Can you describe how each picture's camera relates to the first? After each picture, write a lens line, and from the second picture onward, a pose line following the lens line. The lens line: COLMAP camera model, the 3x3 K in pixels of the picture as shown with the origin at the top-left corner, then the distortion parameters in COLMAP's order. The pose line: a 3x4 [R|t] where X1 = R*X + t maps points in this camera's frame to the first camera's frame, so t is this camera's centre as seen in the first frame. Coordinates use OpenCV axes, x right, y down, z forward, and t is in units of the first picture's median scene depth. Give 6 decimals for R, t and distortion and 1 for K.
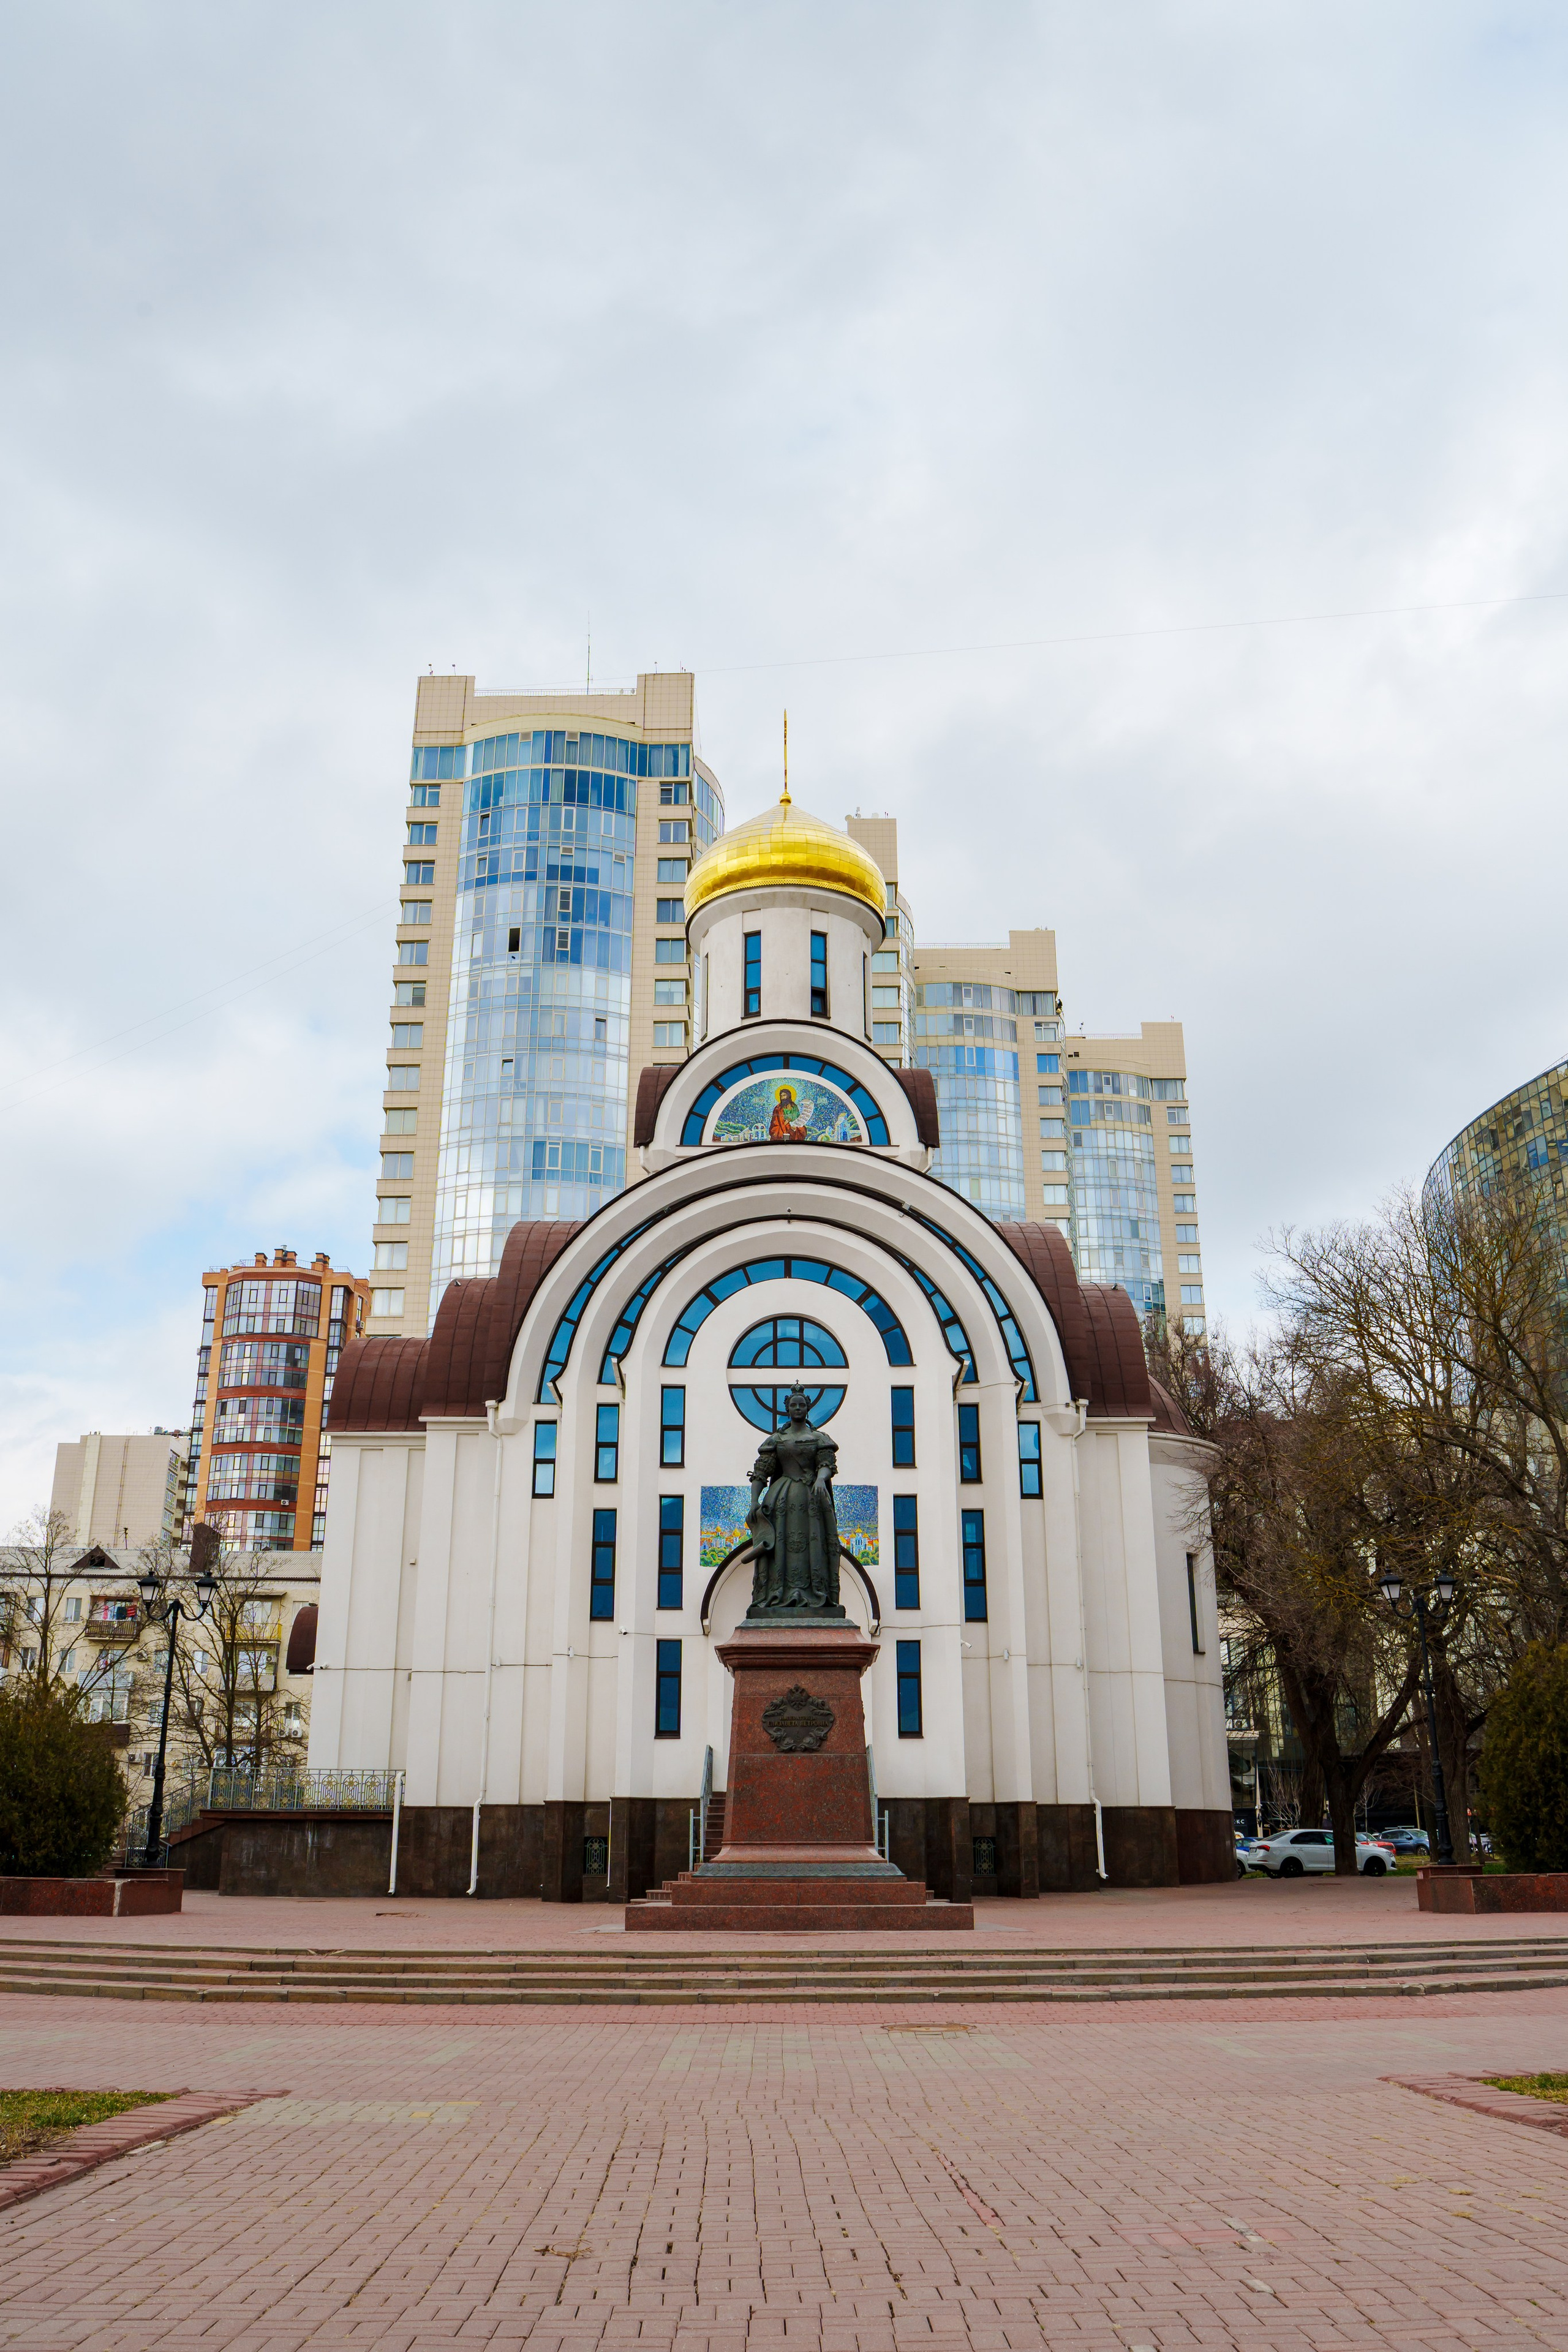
lens RADIAL K [[1884.9, 0, 781.6], [0, 1884.9, 1165.6], [0, 0, 1]] dist [-0.039659, -0.056601]
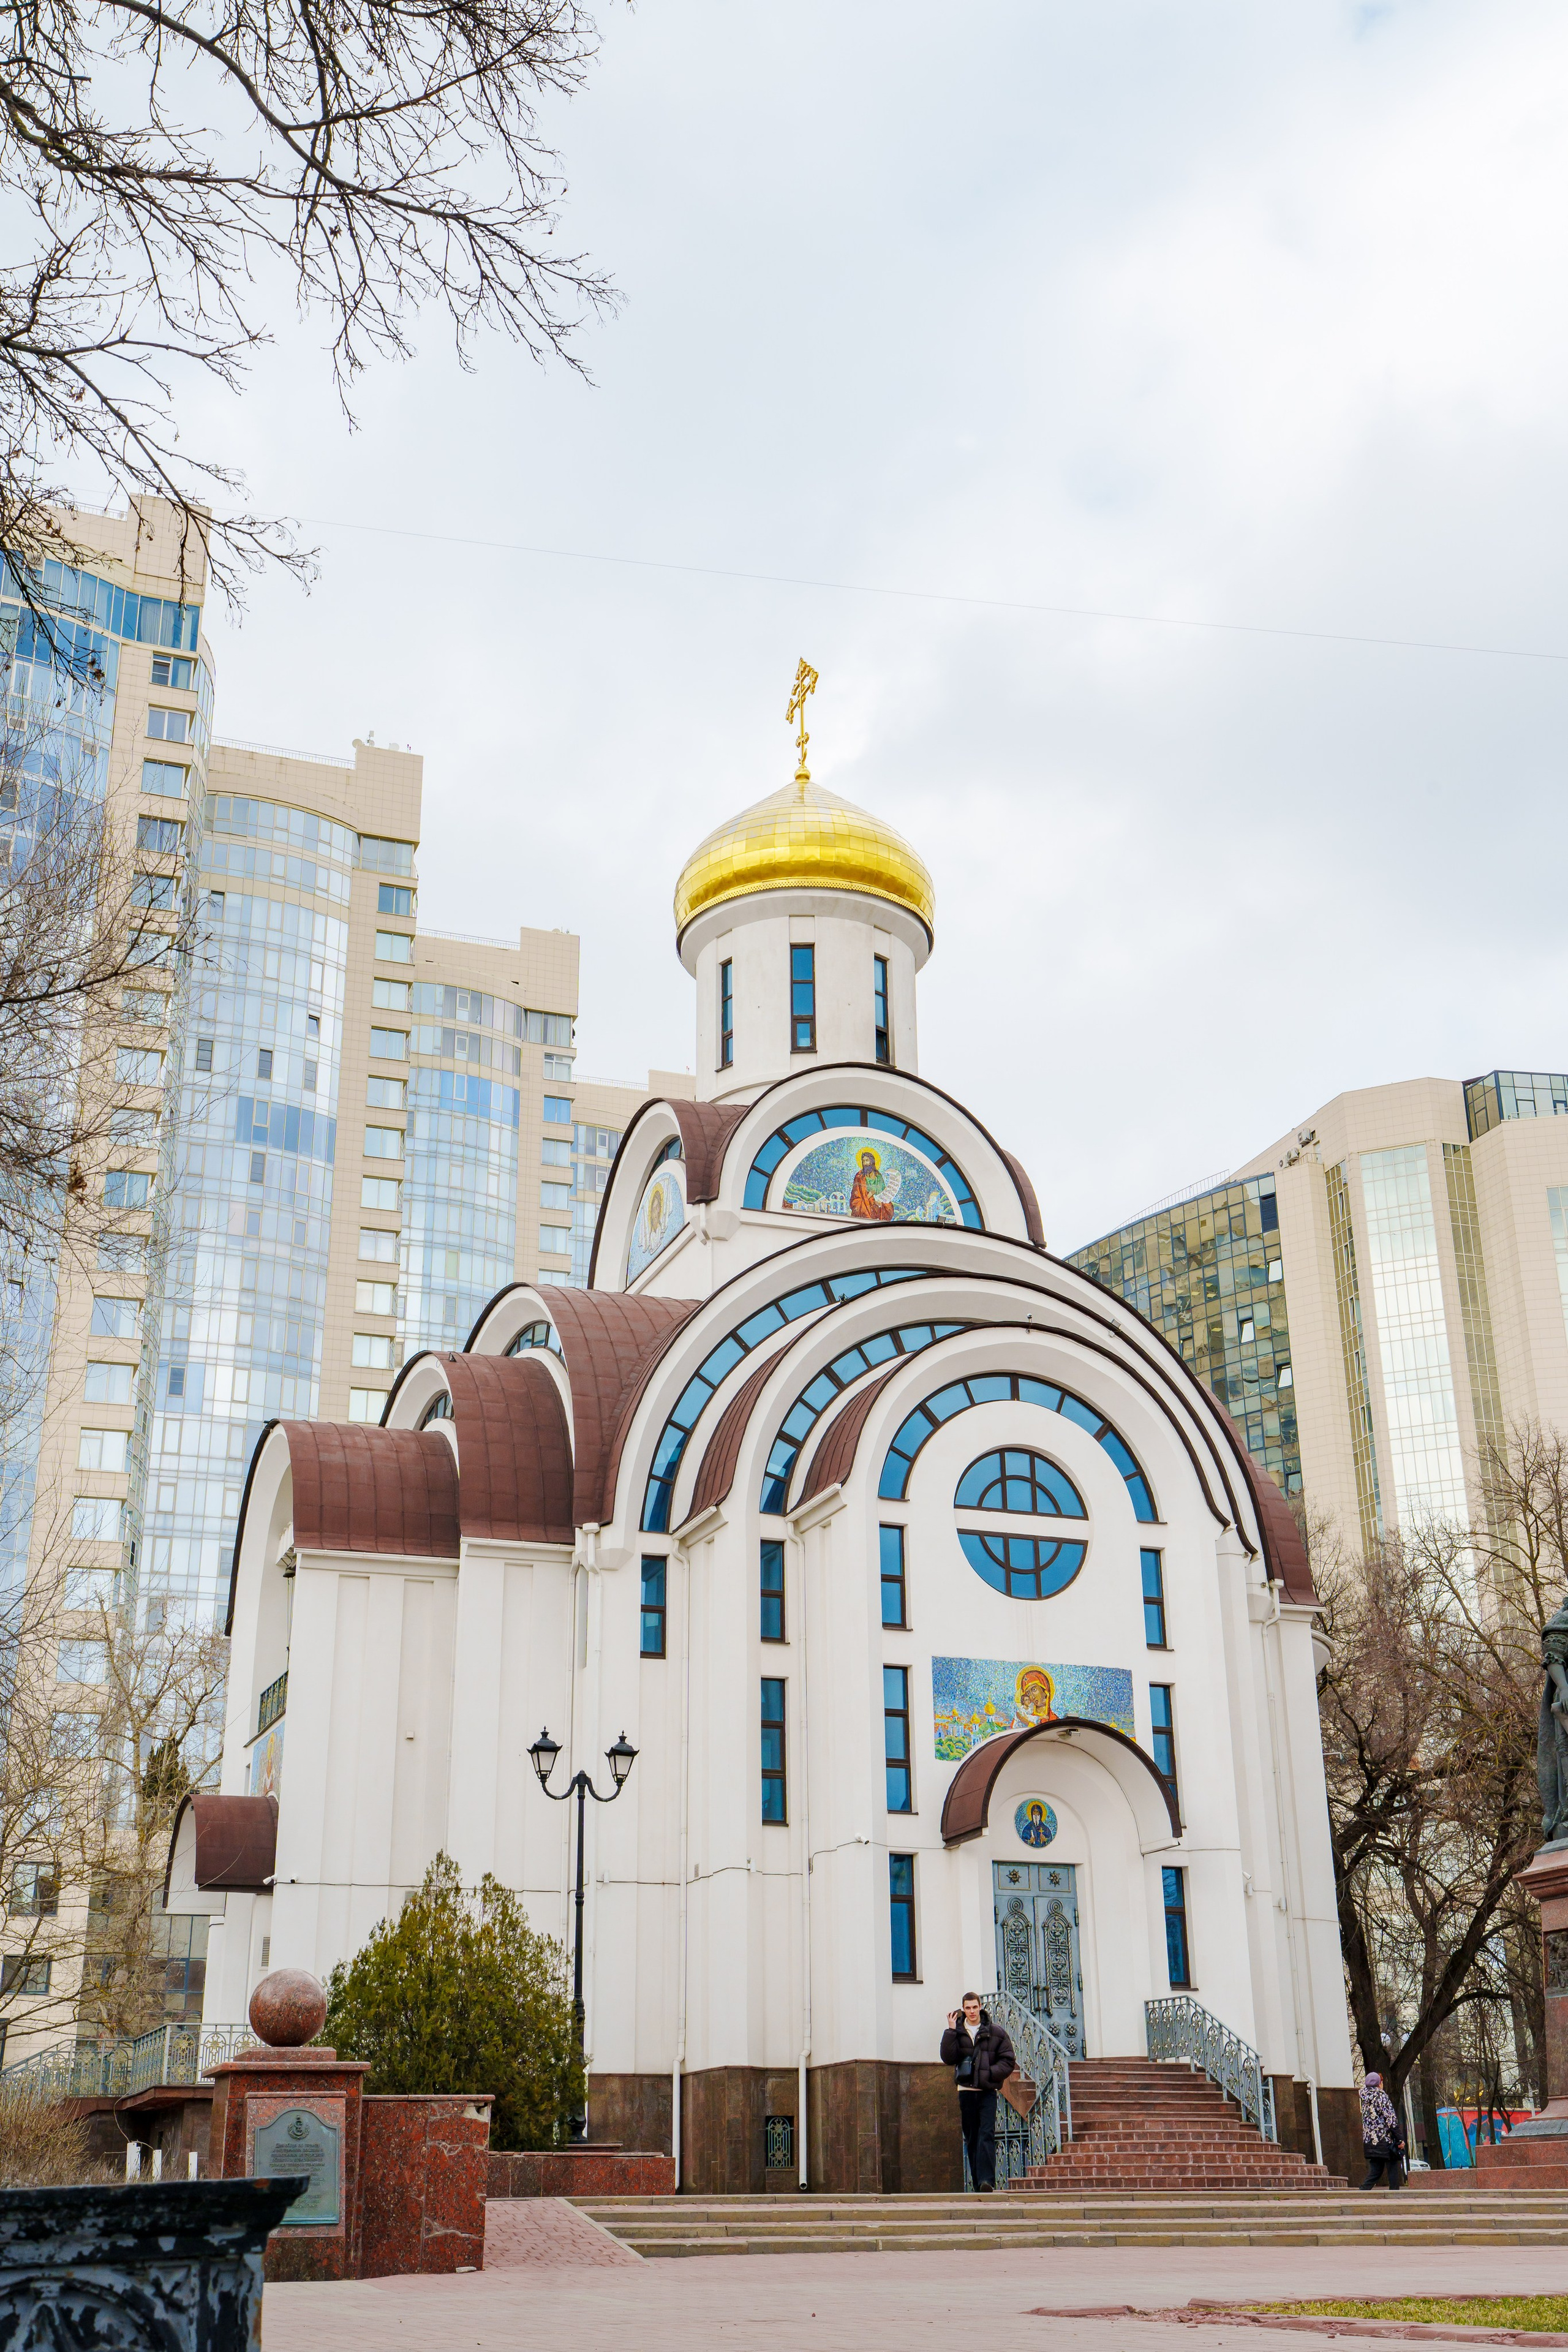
lens RADIAL K [[2555.7, 0, 784.0], [0, 2555.7, 1176.0], [0, 0, 1]] dist [0.129218, -0.212397]
pose [[0.937576, 0.122567, 0.325465, -0.443237], [-0.115030, 0.992458, -0.042380, 0.021808], [-0.328205, 0.002296, 0.944604, 0.004162]]
